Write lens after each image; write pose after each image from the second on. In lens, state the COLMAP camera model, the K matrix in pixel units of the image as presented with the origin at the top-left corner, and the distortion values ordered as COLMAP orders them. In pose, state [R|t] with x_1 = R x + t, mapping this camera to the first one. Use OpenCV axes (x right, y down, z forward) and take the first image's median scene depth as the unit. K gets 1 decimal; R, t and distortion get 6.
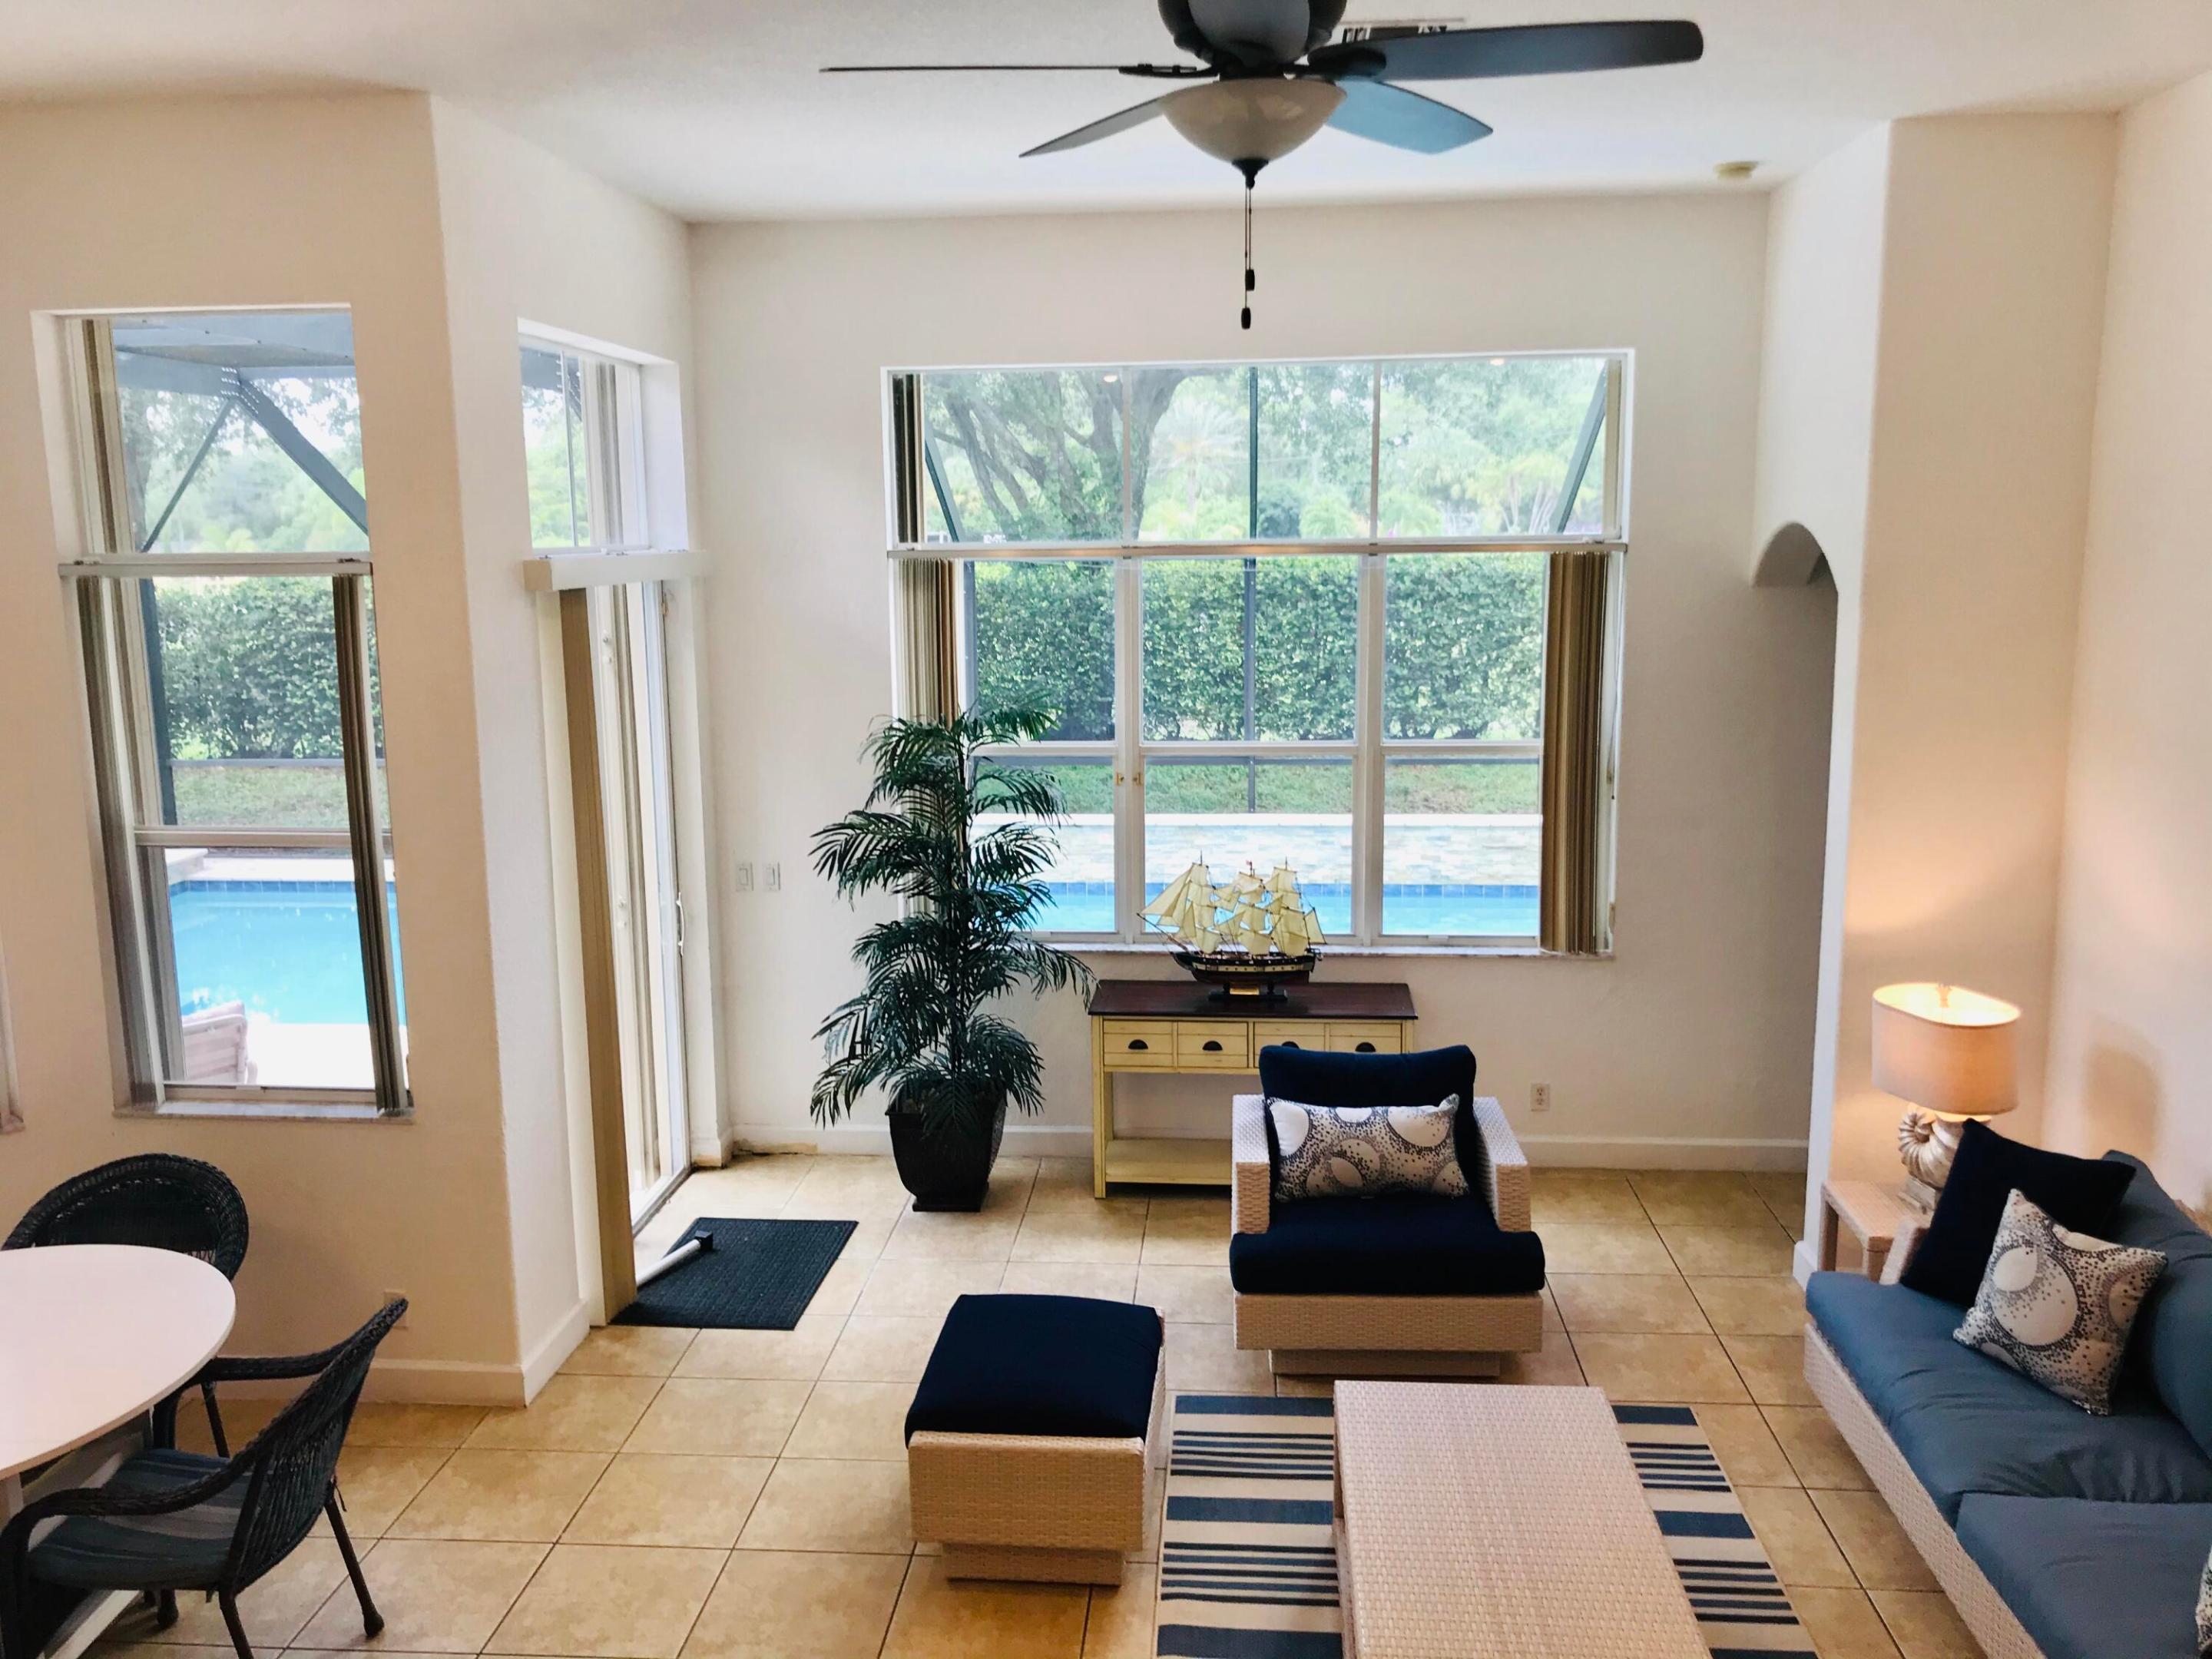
lens RADIAL K [[1816.7, 0, 1093.7], [0, 1816.7, 775.5], [0, 0, 1]] dist [0.014470, 0.001382]
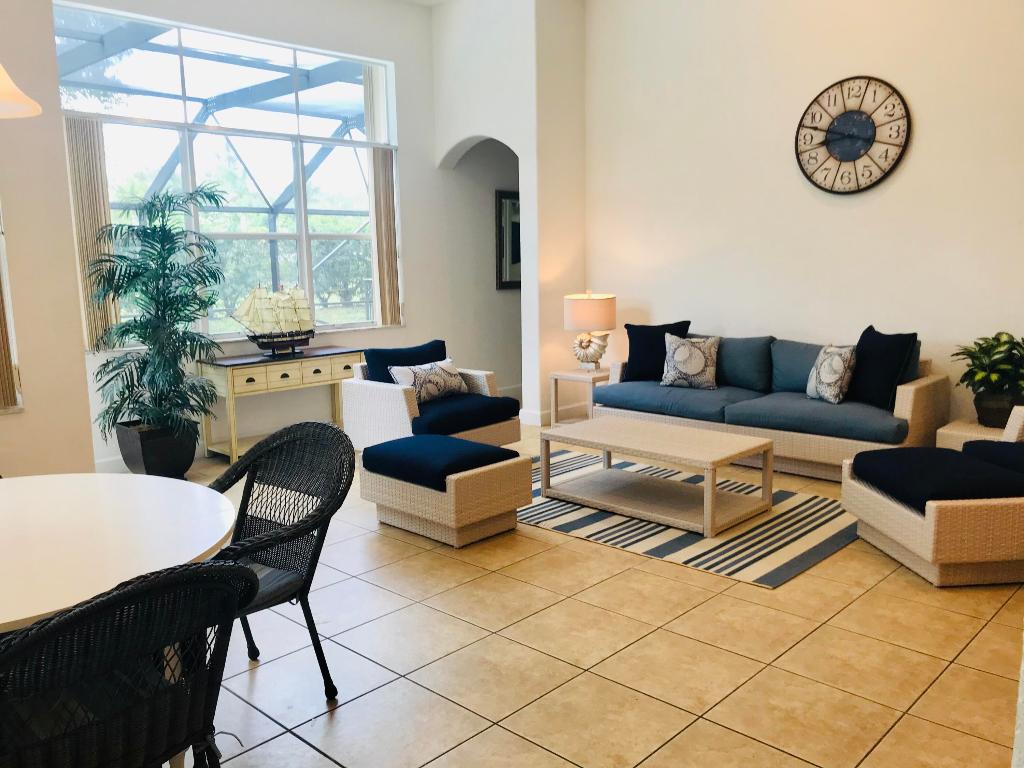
lens RADIAL K [[841.0, 0, 507.6], [0, 841.0, 385.2], [0, 0, 1]] dist [0.014470, 0.001382]
pose [[0.619981, -0.114073, 0.776280, -0.610162], [0.119118, 0.991591, 0.050579, 0.171284], [-0.775522, 0.061111, 0.628356, 0.273292]]
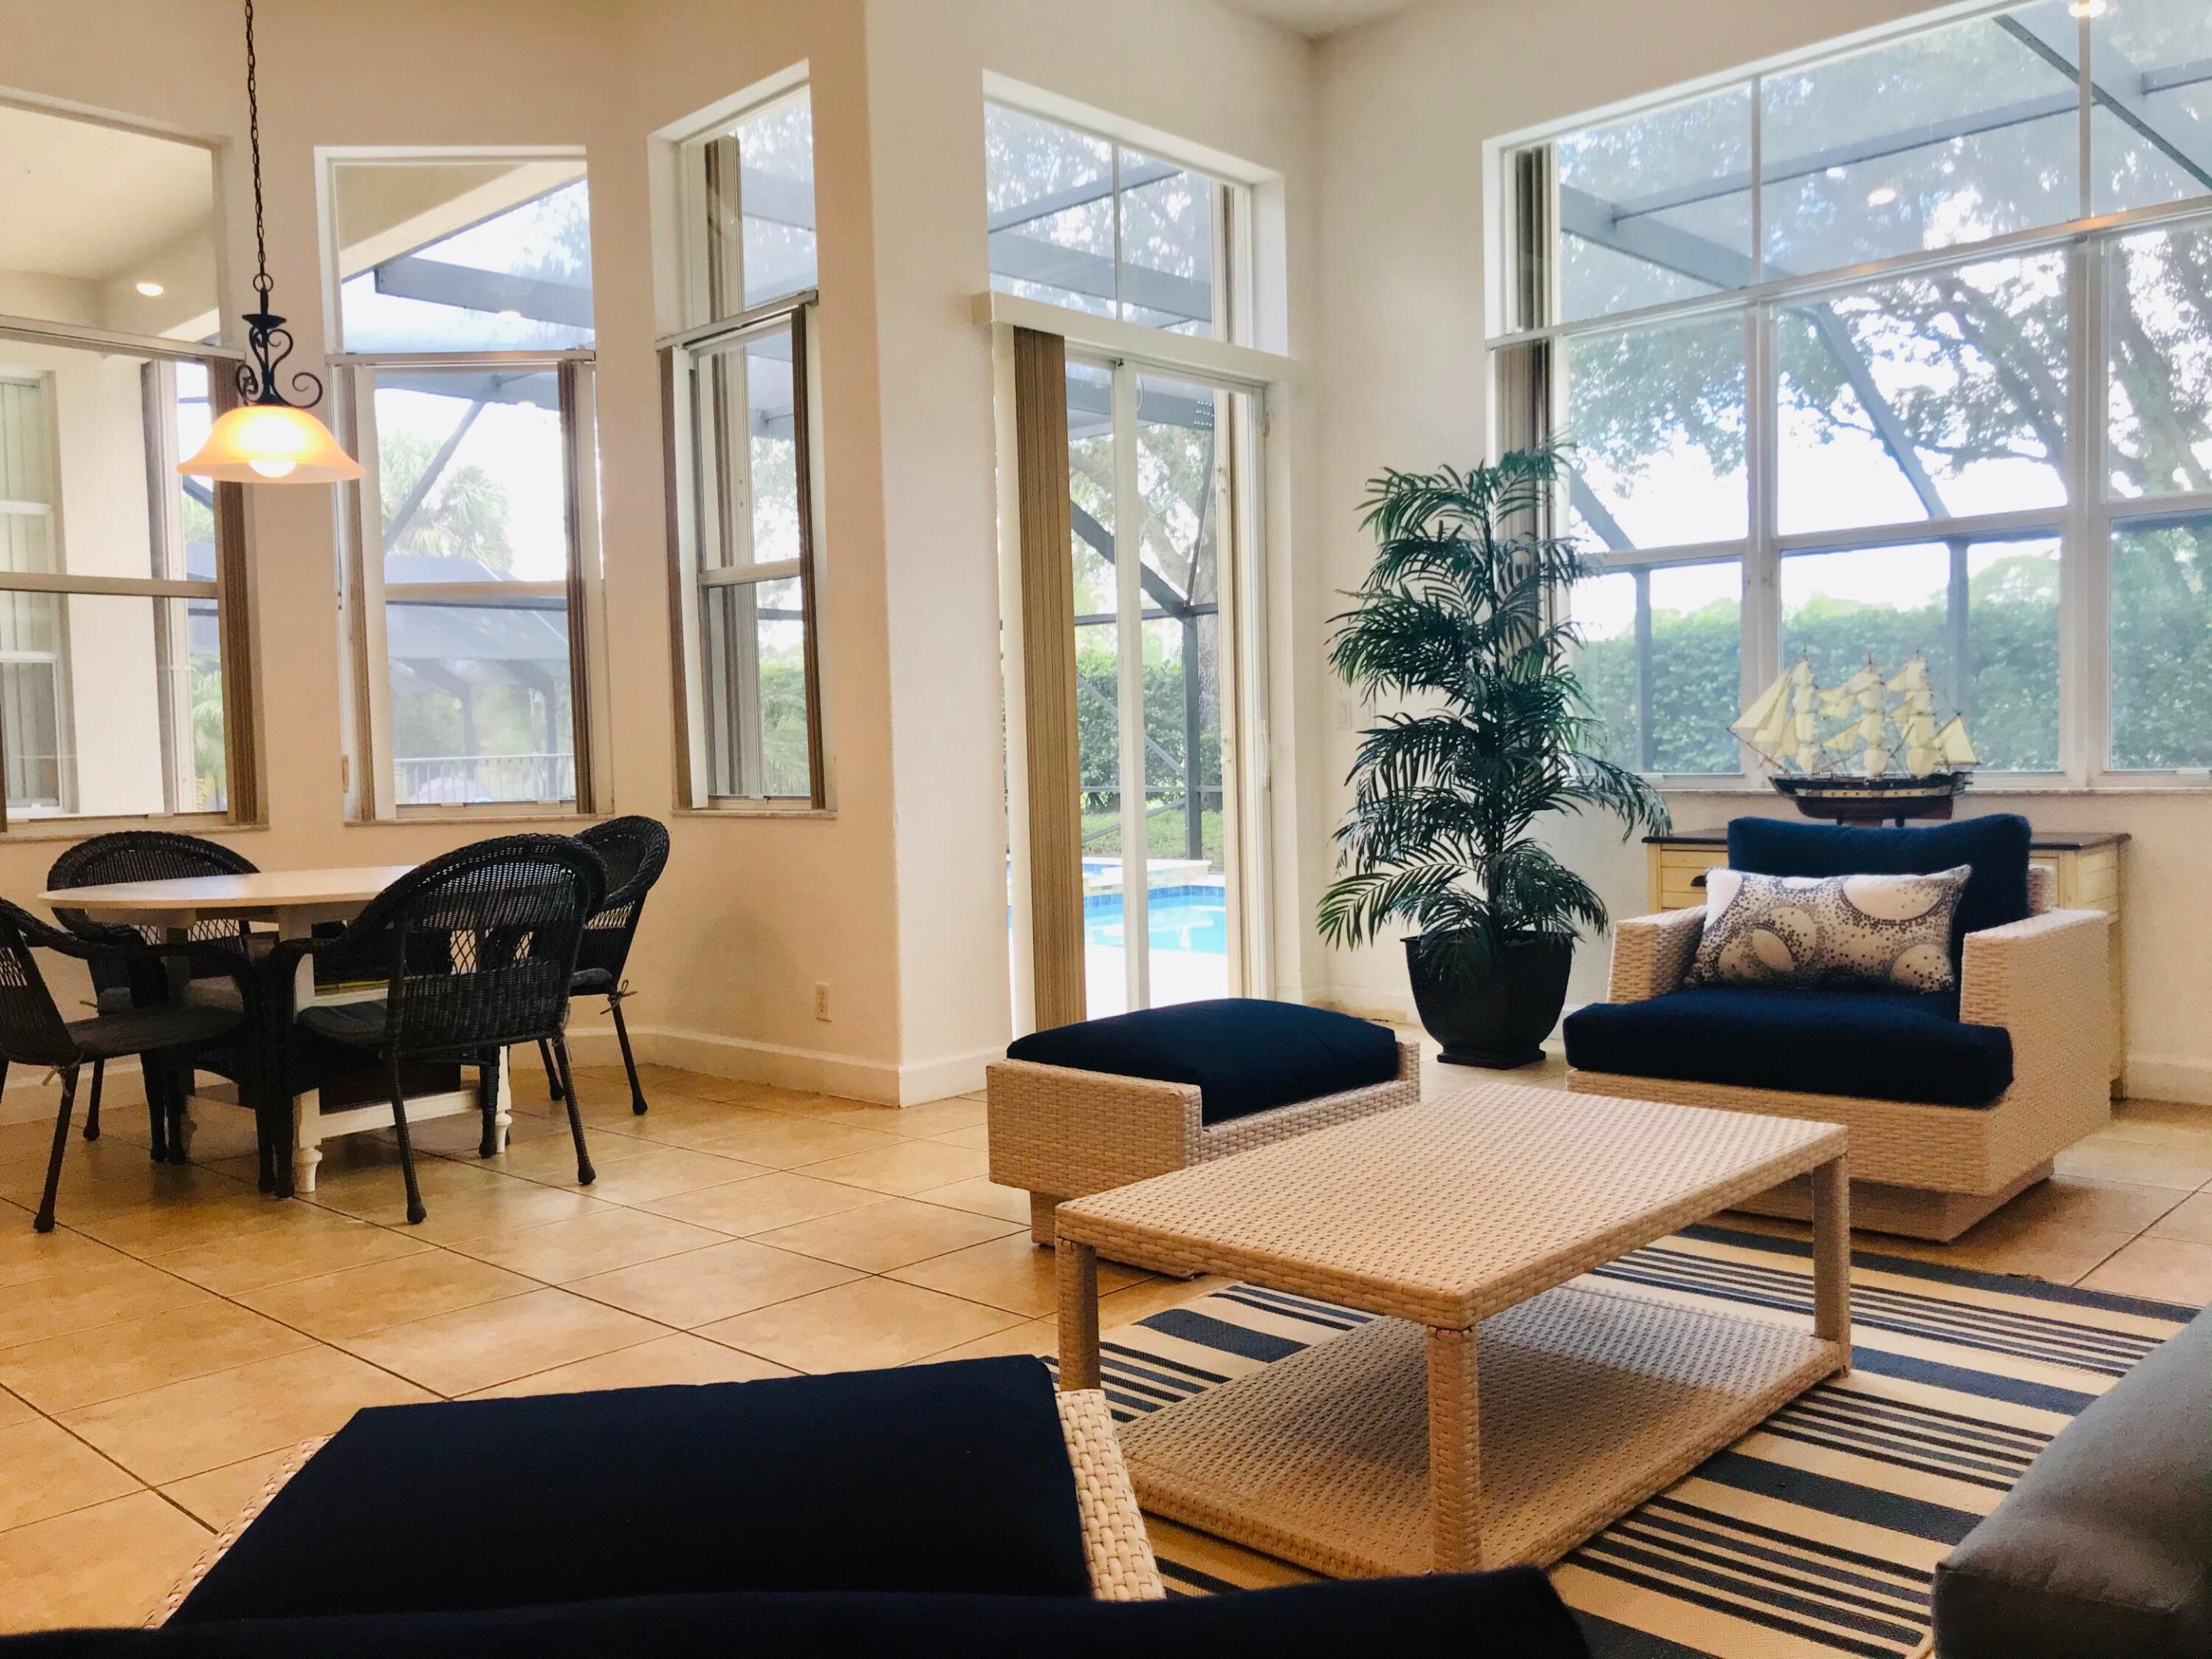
lens RADIAL K [[1816.7, 0, 1101.6], [0, 1816.7, 833.7], [0, 0, 1]] dist [0.014470, 0.001382]
pose [[0.780842, 0.020257, -0.624400, 0.384435], [-0.070209, 0.995988, -0.055488, 0.230881], [0.620771, 0.087166, 0.779131, 0.255693]]
